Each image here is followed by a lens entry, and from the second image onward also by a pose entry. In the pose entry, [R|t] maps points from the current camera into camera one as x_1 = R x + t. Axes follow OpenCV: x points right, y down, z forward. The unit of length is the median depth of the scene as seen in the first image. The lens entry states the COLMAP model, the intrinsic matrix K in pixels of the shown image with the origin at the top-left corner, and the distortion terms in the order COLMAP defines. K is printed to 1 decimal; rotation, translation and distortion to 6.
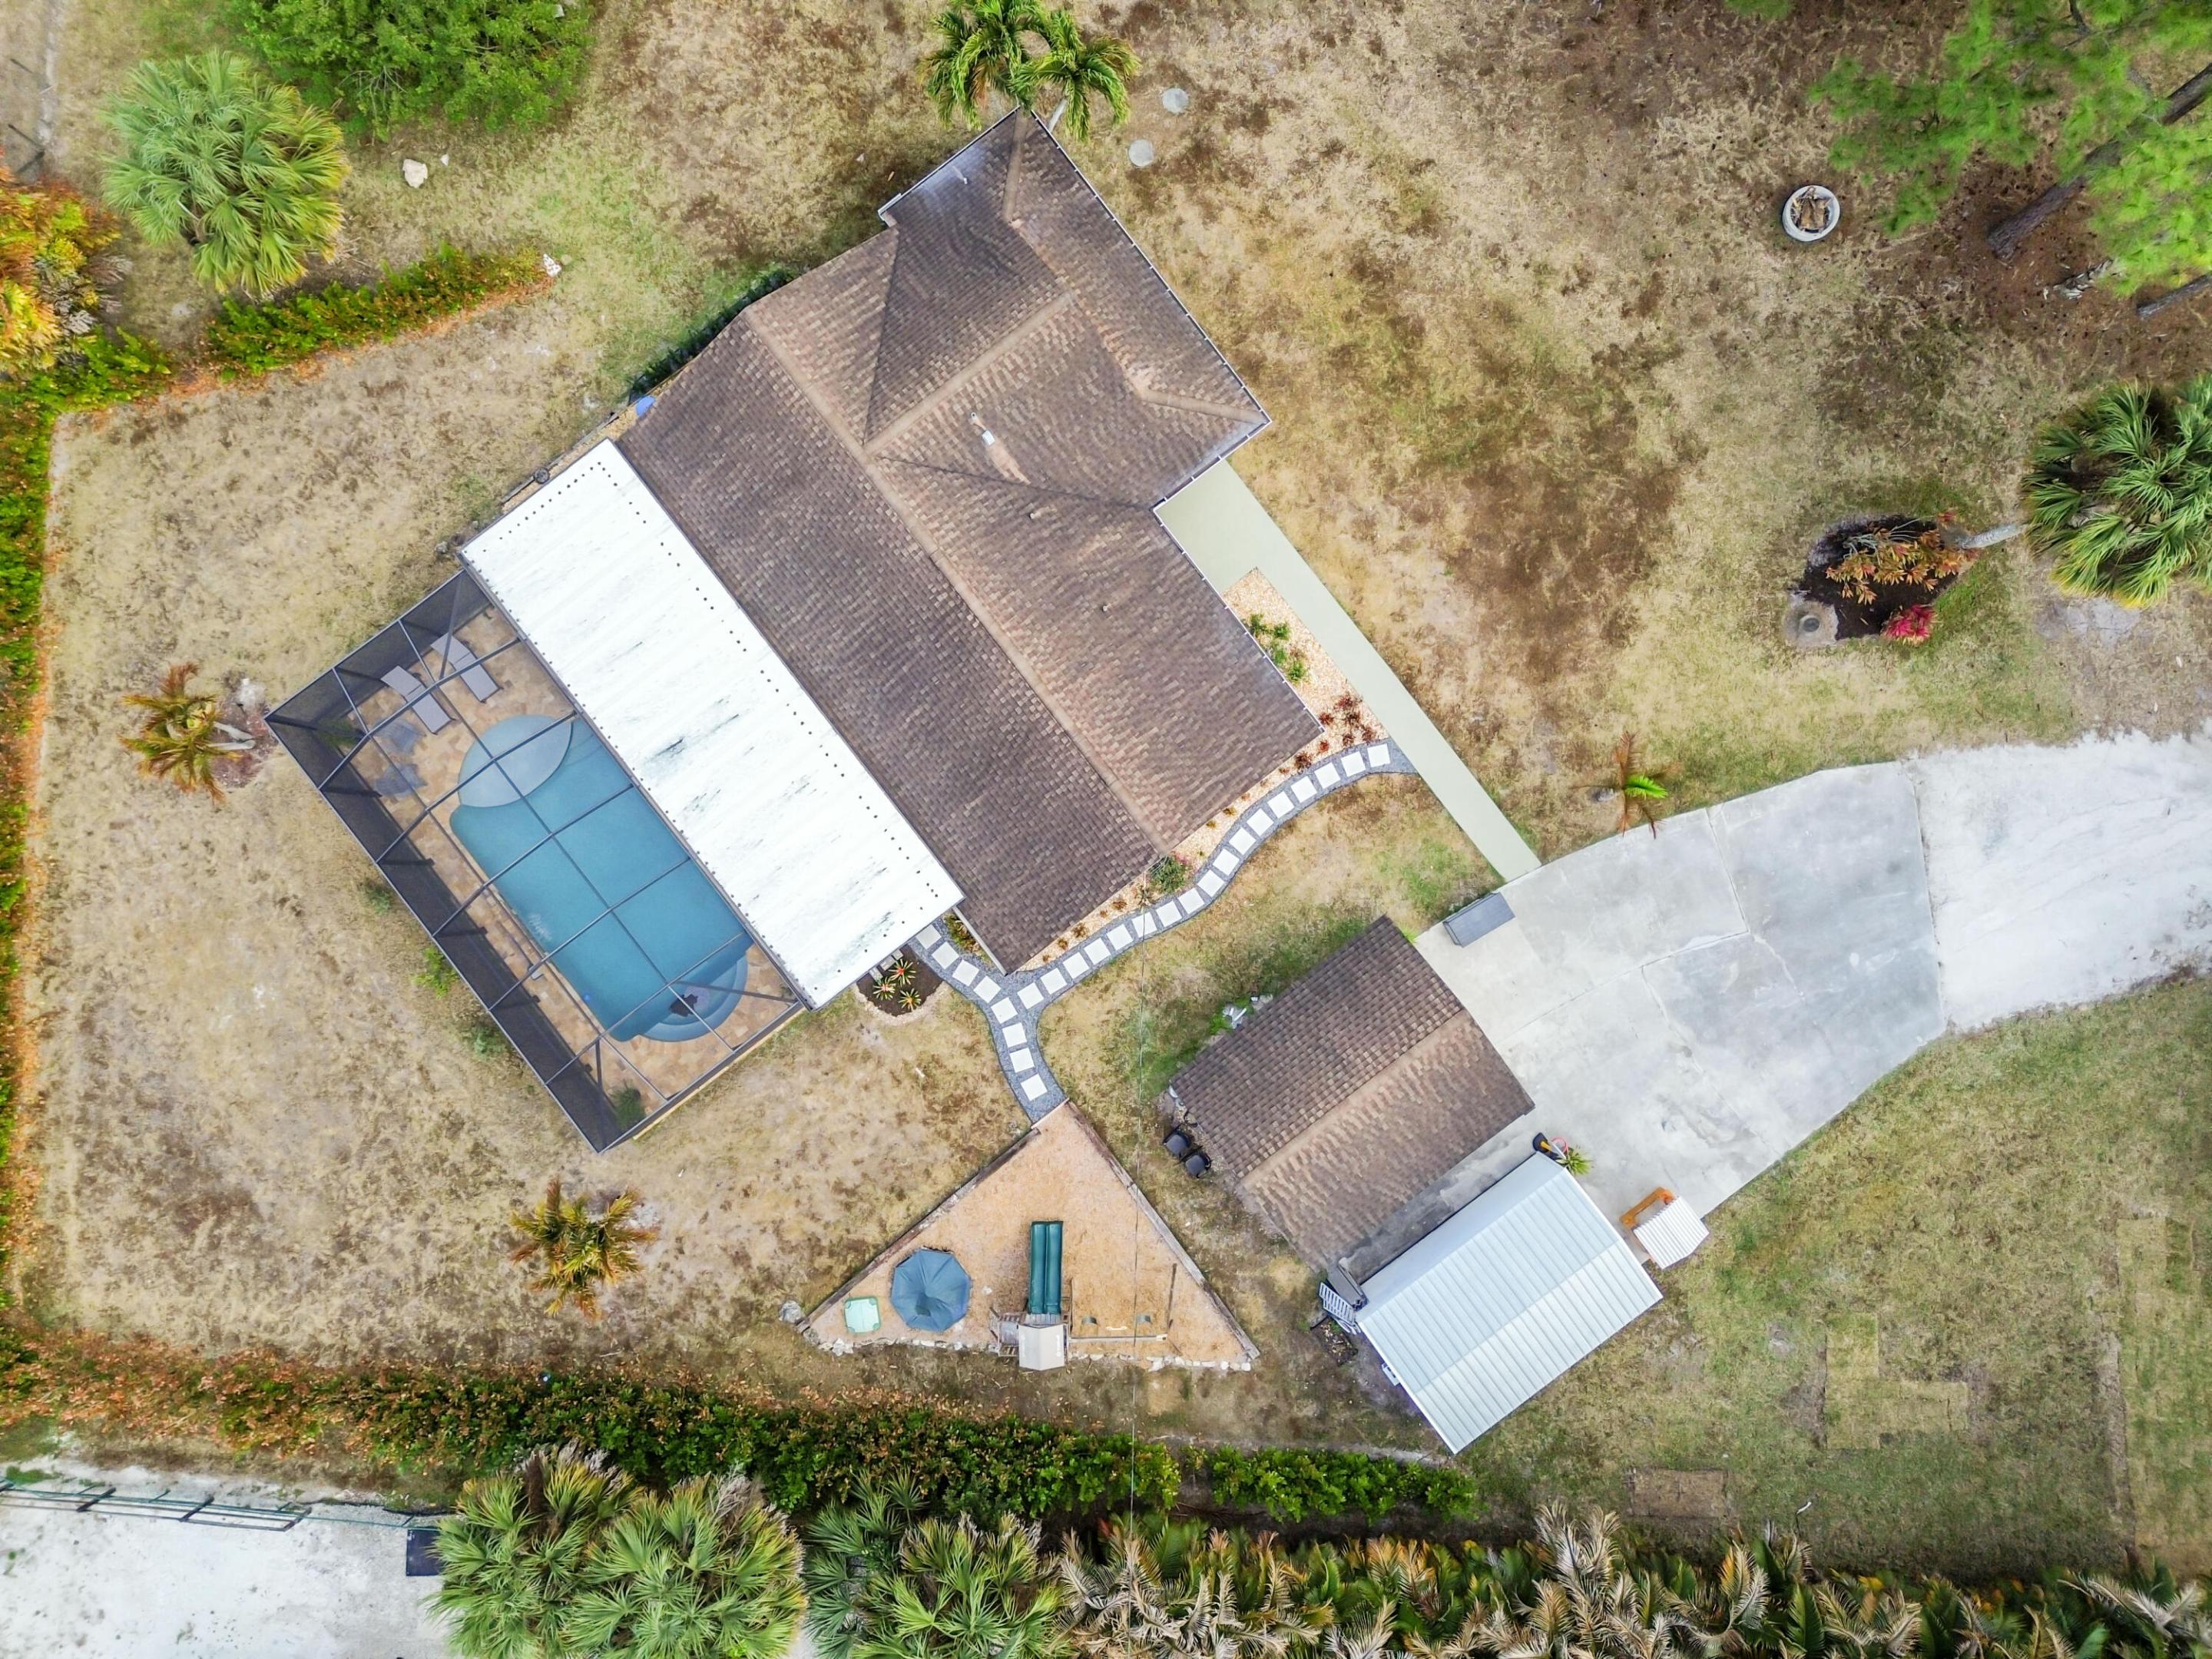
lens RADIAL K [[1535.6, 0, 1107.5], [0, 1535.6, 862.7], [0, 0, 1]] dist [0.078763, -0.077428]
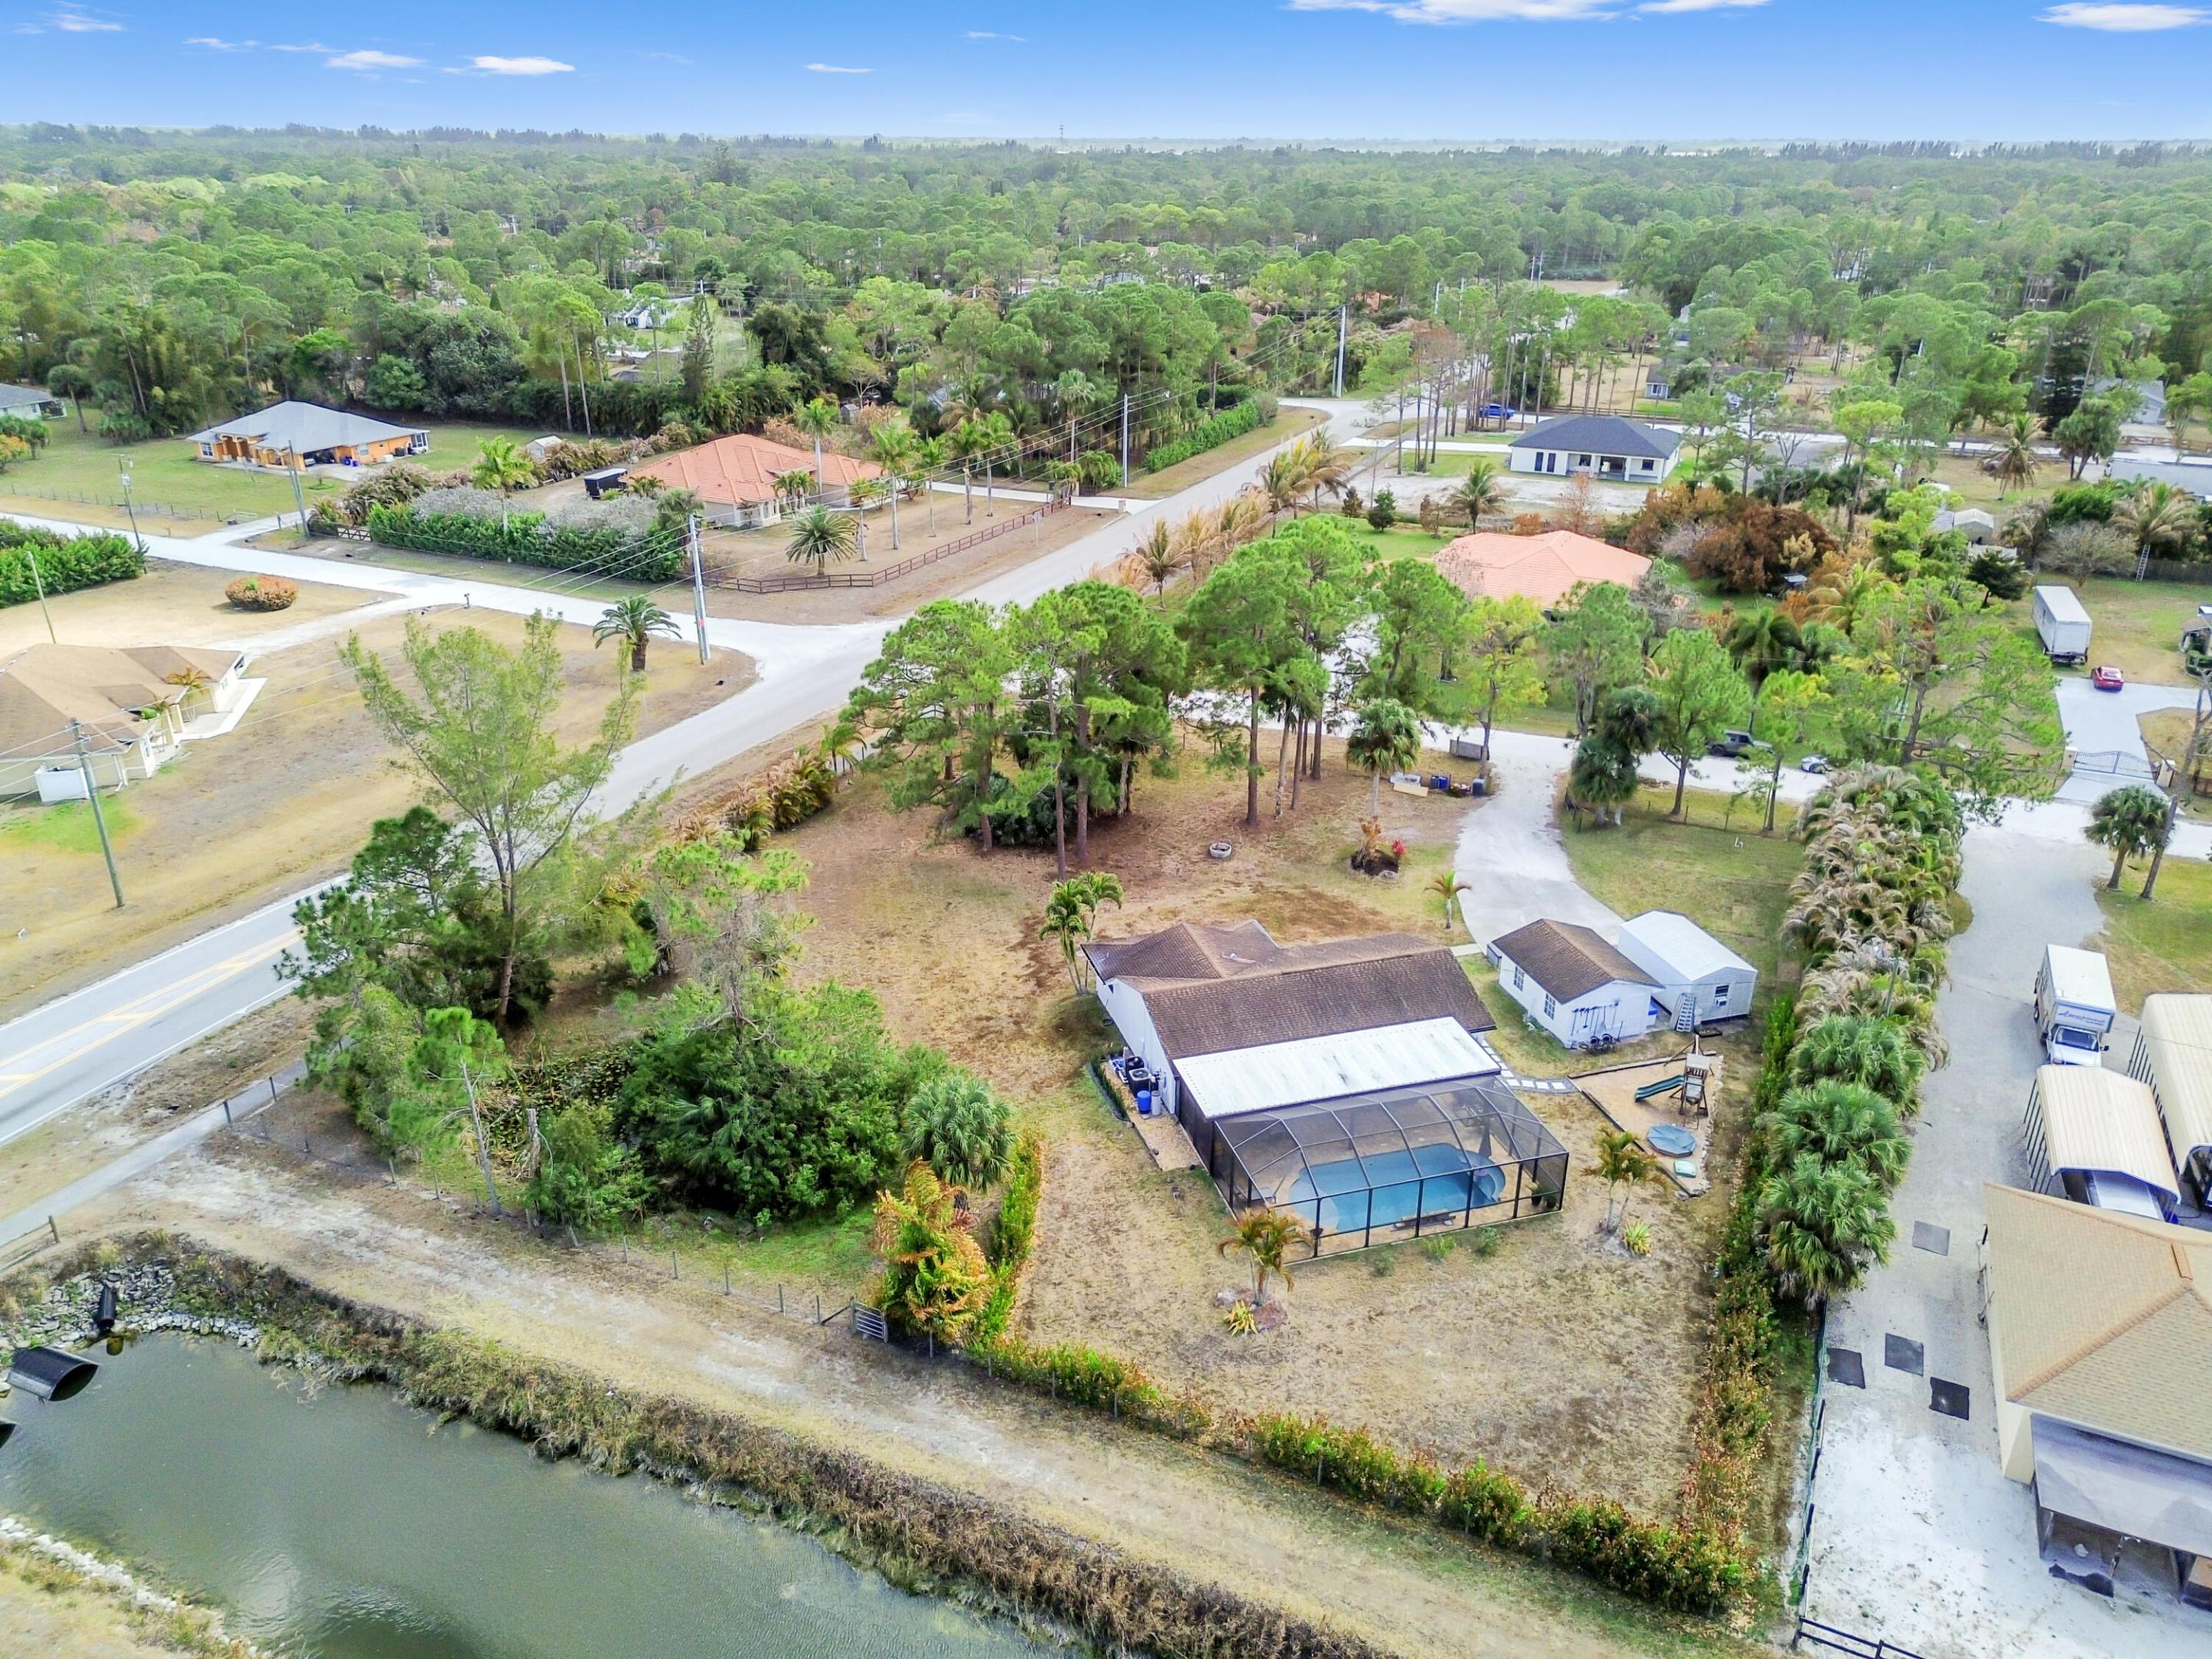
lens RADIAL K [[1535.6, 0, 1107.5], [0, 1535.6, 862.7], [0, 0, 1]] dist [0.078763, -0.077428]
pose [[0.352817, -0.434134, 0.828883, -1.645962], [0.935322, 0.188561, -0.299363, 0.148607], [-0.026331, 0.880893, 0.472583, -0.063480]]
